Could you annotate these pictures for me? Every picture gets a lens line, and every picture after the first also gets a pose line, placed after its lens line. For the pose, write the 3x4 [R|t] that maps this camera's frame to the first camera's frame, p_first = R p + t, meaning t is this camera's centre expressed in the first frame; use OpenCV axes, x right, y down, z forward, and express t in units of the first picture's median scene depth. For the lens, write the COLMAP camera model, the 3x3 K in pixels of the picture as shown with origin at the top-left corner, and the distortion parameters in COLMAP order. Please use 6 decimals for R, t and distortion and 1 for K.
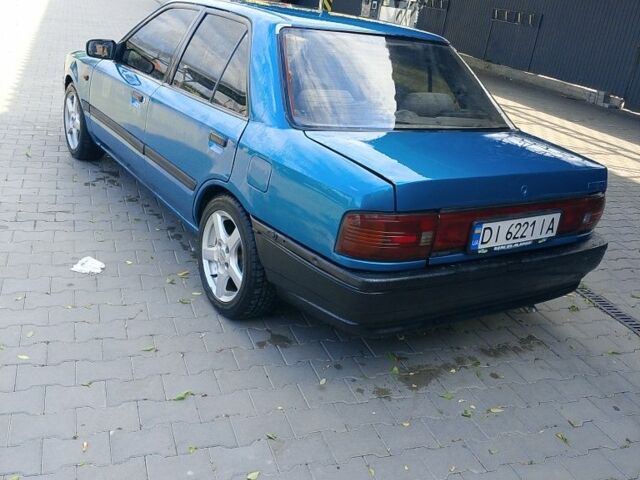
lens RADIAL K [[611.0, 0, 320.0], [0, 611.0, 240.0], [0, 0, 1]] dist [0.109472, -0.183764]
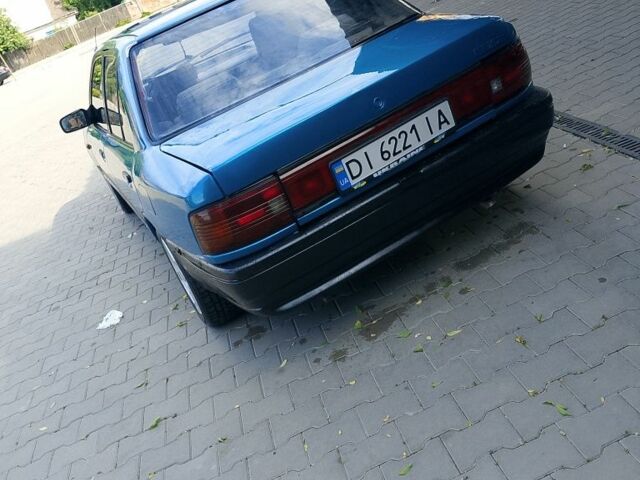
lens RADIAL K [[611.0, 0, 320.0], [0, 611.0, 240.0], [0, 0, 1]] dist [0.109472, -0.183764]
pose [[0.870711, -0.376314, -0.316623, 0.454368], [0.404462, 0.914193, 0.025727, 0.044191], [0.279773, -0.150463, 0.948203, 0.093922]]
